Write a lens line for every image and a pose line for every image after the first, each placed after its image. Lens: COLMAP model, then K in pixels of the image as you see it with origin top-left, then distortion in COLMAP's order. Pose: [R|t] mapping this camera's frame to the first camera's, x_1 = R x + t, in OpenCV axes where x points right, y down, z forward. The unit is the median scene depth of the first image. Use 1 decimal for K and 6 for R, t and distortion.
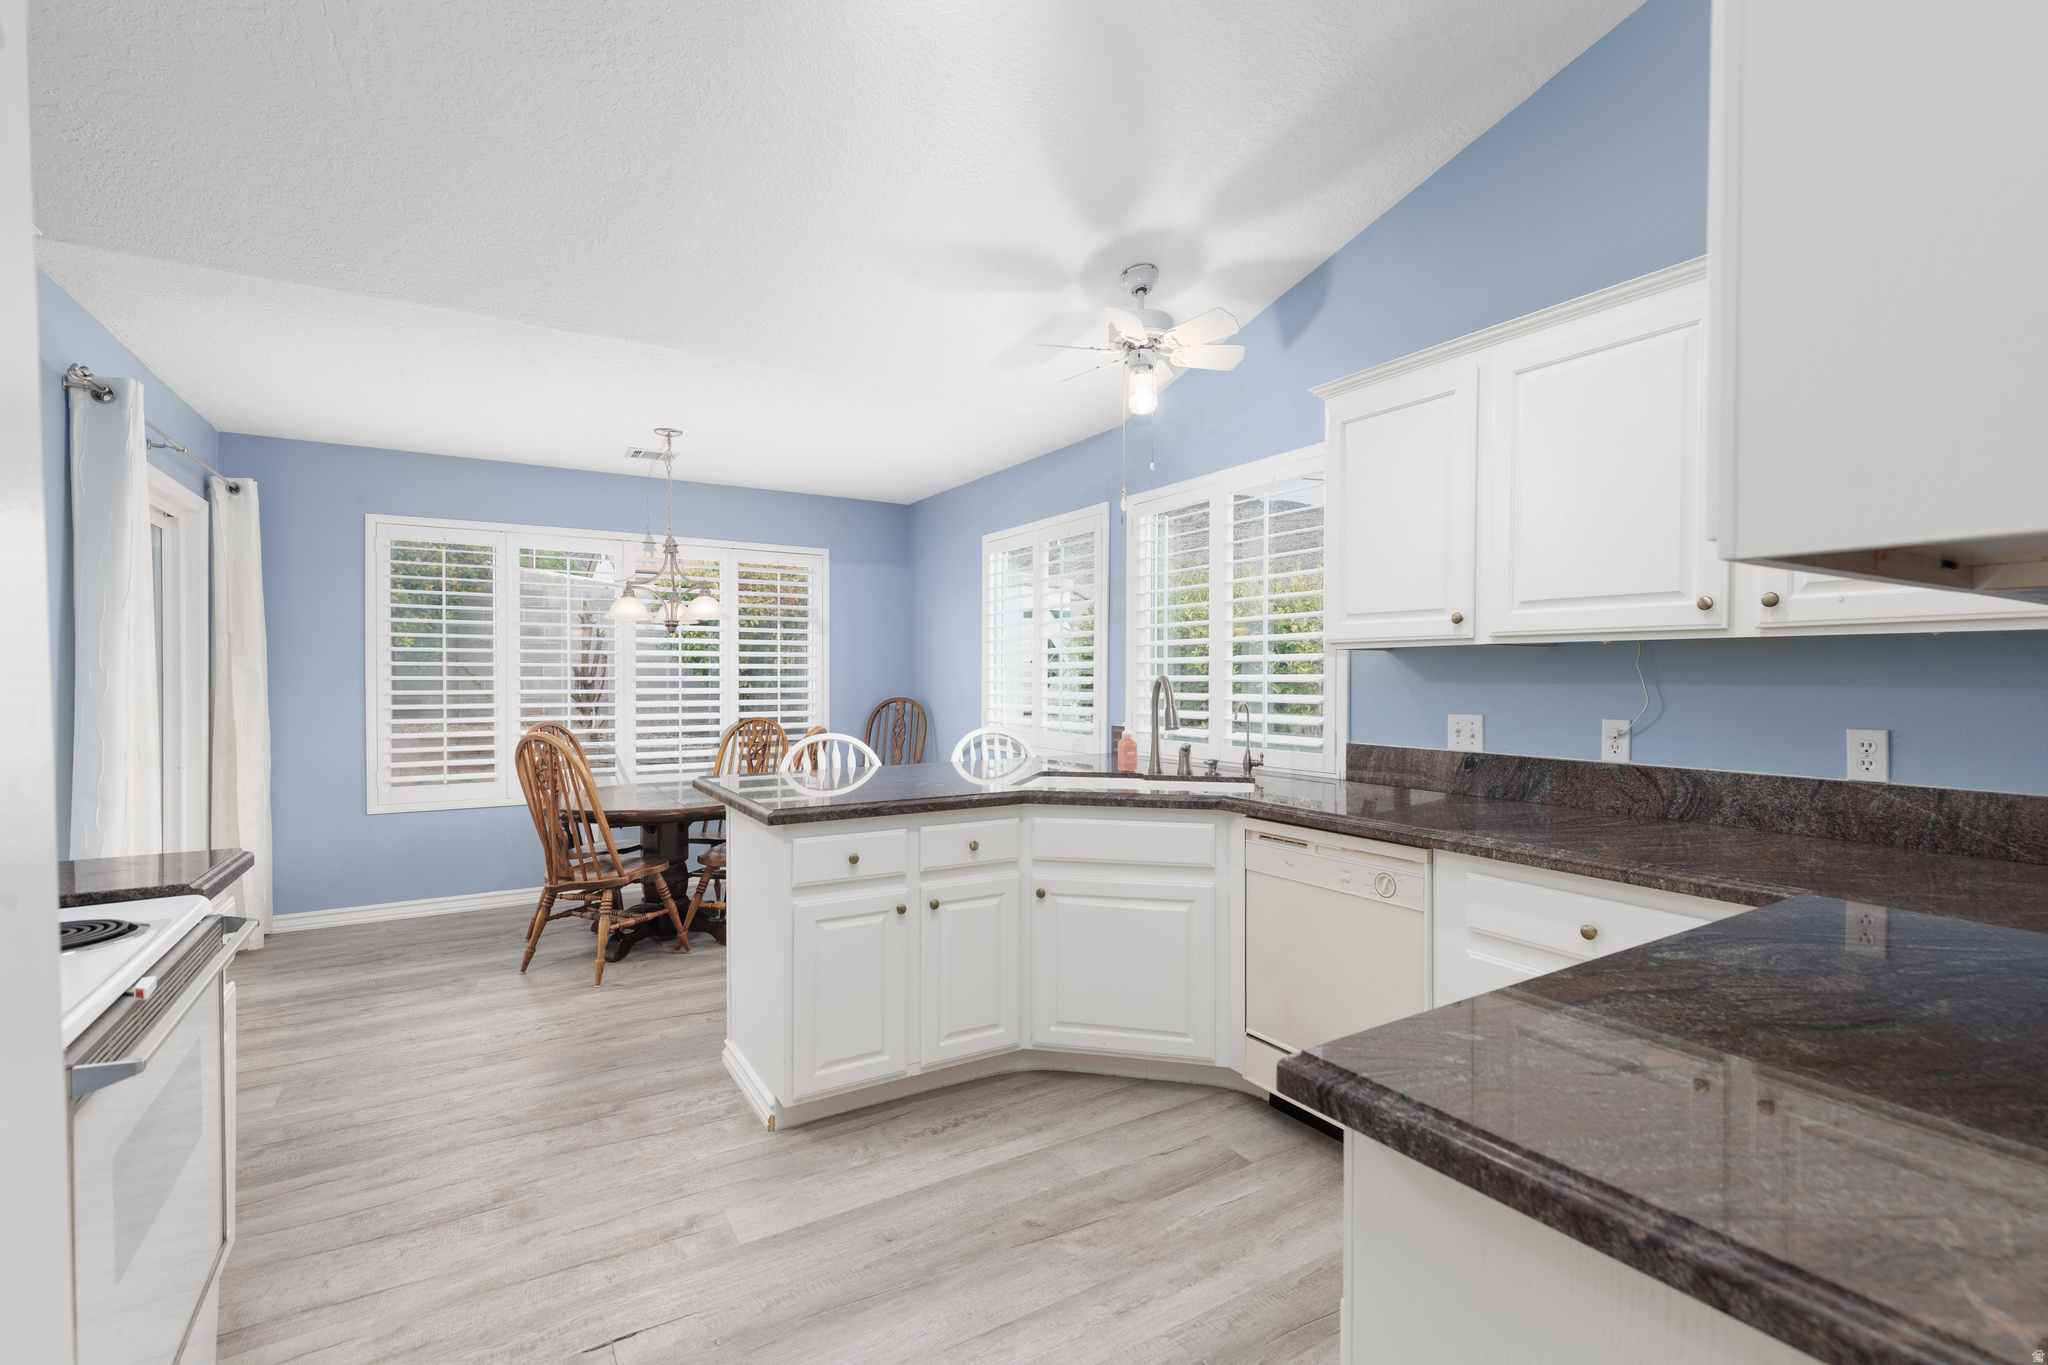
lens RADIAL K [[922.6, 0, 1035.0], [0, 922.6, 683.1], [0, 0, 1]] dist [-0.002994, 0.000745]
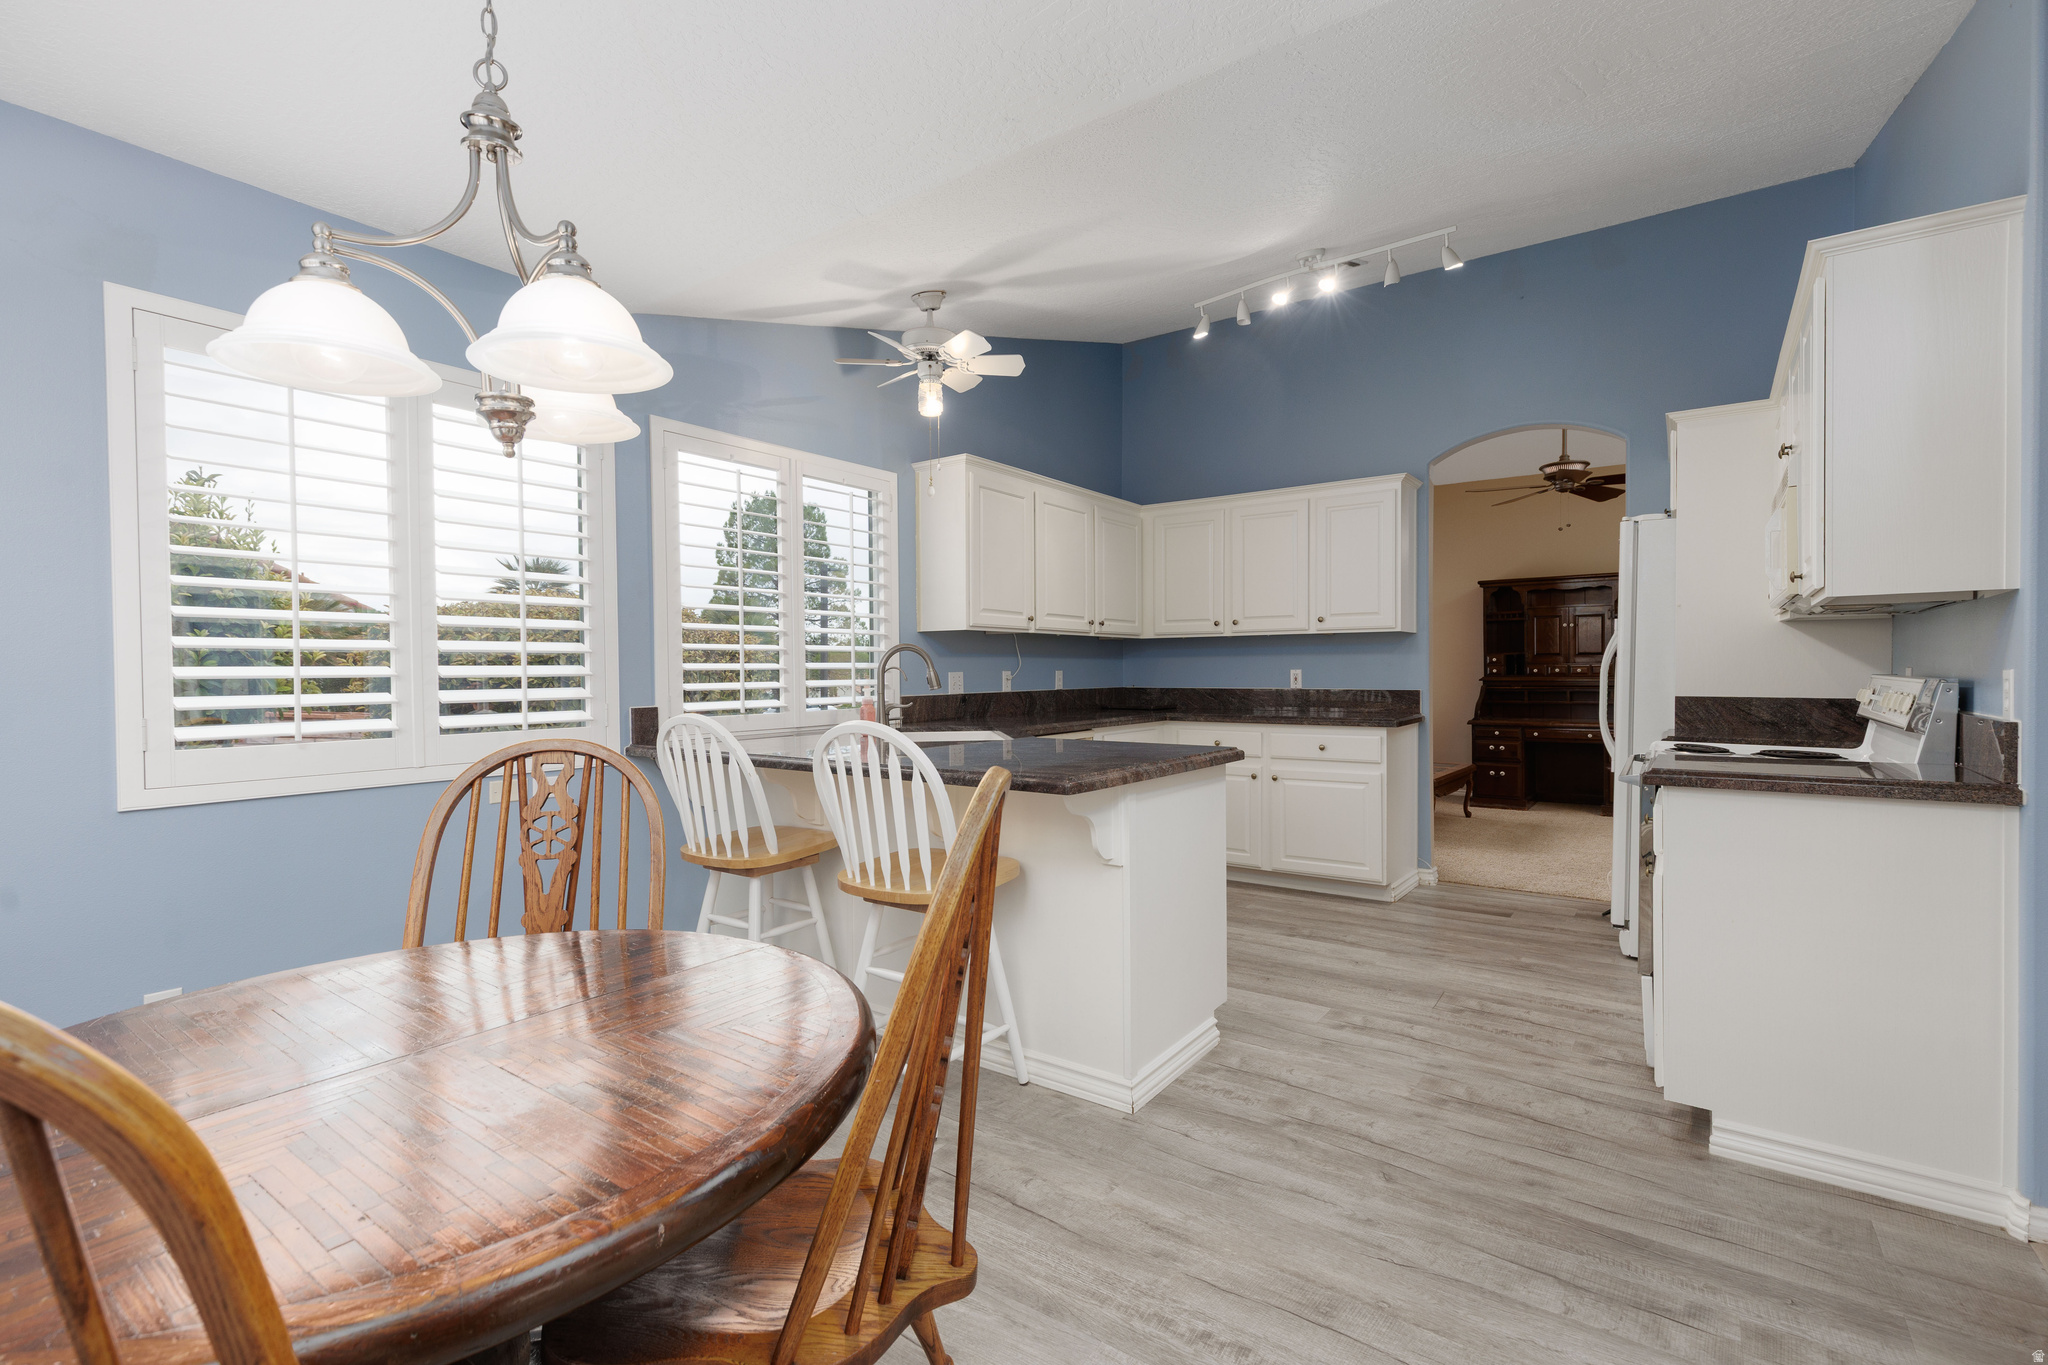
lens RADIAL K [[922.6, 0, 1035.0], [0, 922.6, 683.1], [0, 0, 1]] dist [-0.002994, 0.000745]
pose [[-0.393425, -0.008609, 0.919316, -1.355805], [0.019077, 0.999664, 0.017526, 0.031051], [-0.919159, 0.024433, -0.393129, 1.811446]]
